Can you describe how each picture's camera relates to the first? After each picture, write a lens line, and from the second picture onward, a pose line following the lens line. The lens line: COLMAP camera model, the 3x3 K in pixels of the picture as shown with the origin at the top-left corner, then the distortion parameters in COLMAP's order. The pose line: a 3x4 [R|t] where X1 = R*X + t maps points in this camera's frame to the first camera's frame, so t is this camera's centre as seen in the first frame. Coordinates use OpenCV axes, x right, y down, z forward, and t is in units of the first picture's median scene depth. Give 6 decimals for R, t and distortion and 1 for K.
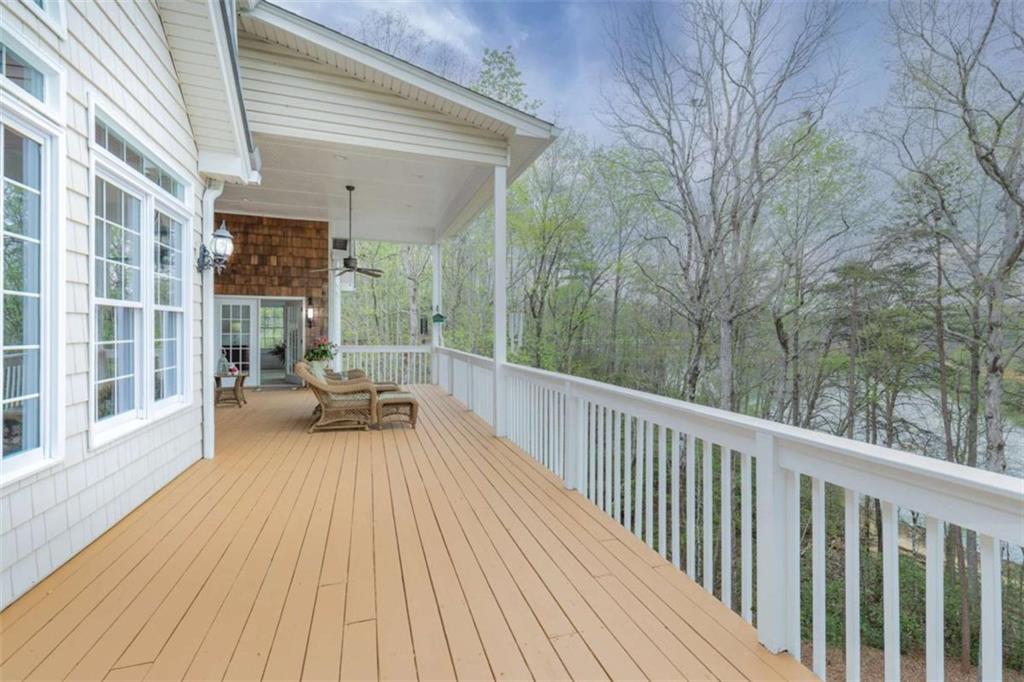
lens RADIAL K [[470.8, 0, 511.8], [0, 470.8, 334.6], [0, 0, 1]] dist [-0.012009, -0.000147]
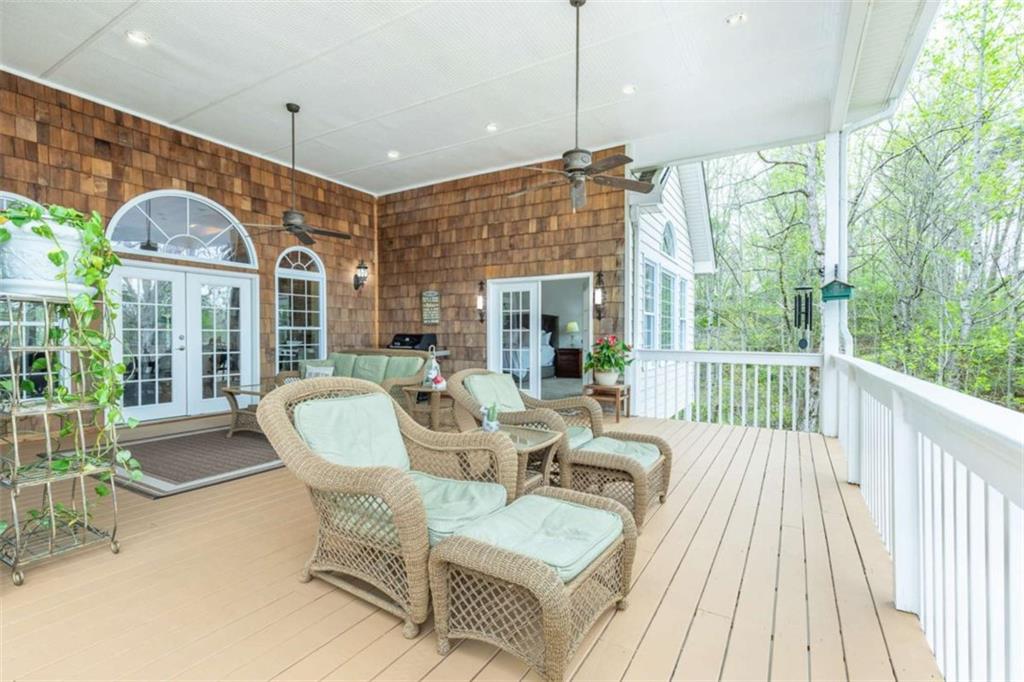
lens RADIAL K [[470.8, 0, 515.3], [0, 470.8, 339.9], [0, 0, 1]] dist [-0.012009, -0.000147]
pose [[0.670507, 0.005694, -0.741881, -0.033372], [-0.009202, 0.999957, -0.000642, 0.013867], [0.741846, 0.007257, 0.670531, 0.491263]]
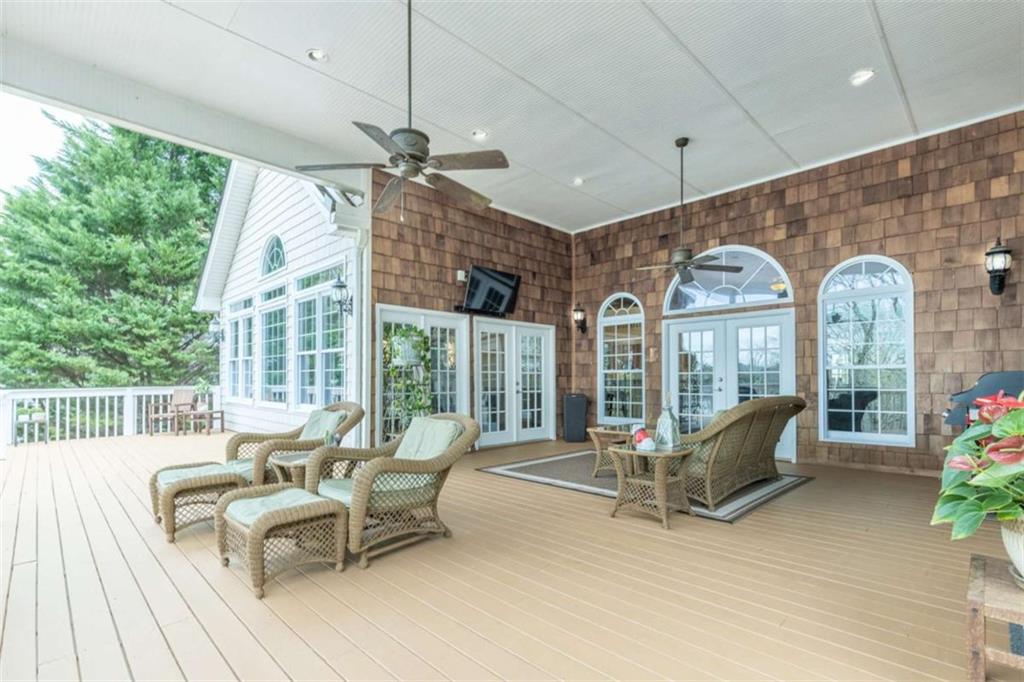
lens RADIAL K [[470.8, 0, 521.6], [0, 470.8, 373.4], [0, 0, 1]] dist [-0.012009, -0.000147]
pose [[-0.885032, -0.002533, -0.465524, -0.367918], [-0.001156, 0.999994, -0.003242, 0.002716], [0.465530, -0.002331, -0.885029, 1.541630]]
